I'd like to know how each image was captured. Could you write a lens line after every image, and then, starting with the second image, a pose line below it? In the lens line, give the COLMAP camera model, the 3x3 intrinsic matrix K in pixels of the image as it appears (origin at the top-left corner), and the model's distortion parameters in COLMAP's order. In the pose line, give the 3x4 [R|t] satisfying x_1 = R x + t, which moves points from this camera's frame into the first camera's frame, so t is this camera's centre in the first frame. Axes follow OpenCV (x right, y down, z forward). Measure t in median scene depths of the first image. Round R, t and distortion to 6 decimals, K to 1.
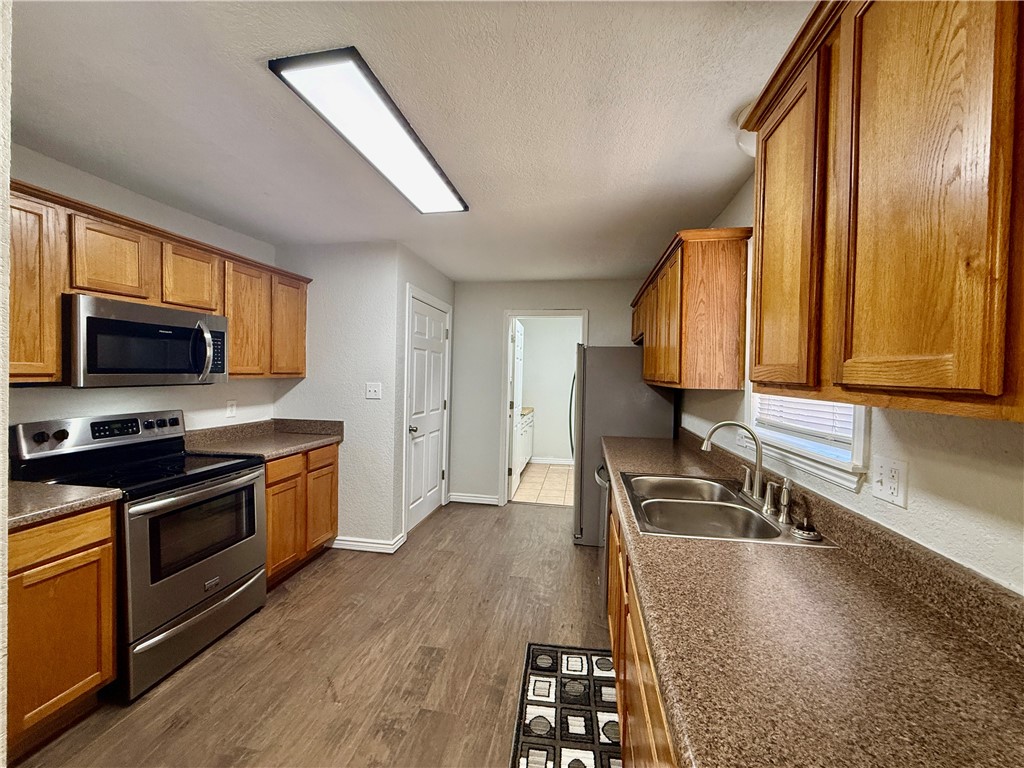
lens RADIAL K [[408.4, 0, 509.9], [0, 408.4, 382.4], [0, 0, 1]] dist [0.000306, 0.000087]
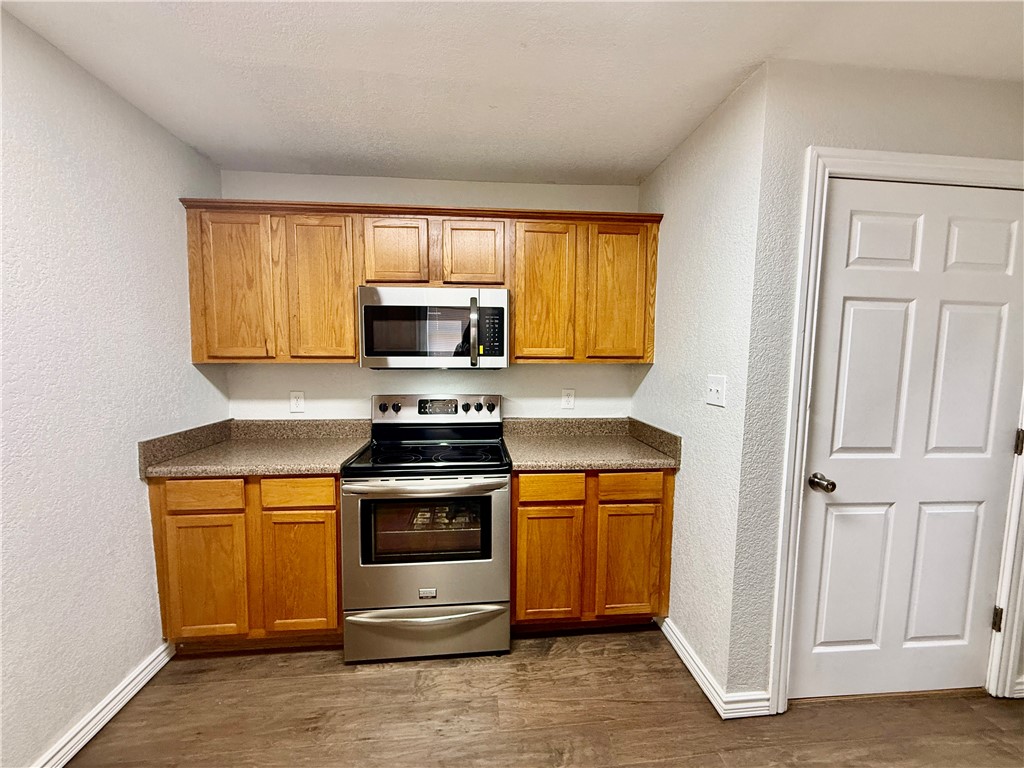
lens RADIAL K [[408.4, 0, 509.9], [0, 408.4, 382.4], [0, 0, 1]] dist [0.000306, 0.000087]
pose [[0.272918, 0.054695, -0.960481, 0.109283], [-0.025326, 0.998445, 0.049661, -0.009845], [0.961704, 0.010772, 0.273879, 0.683152]]
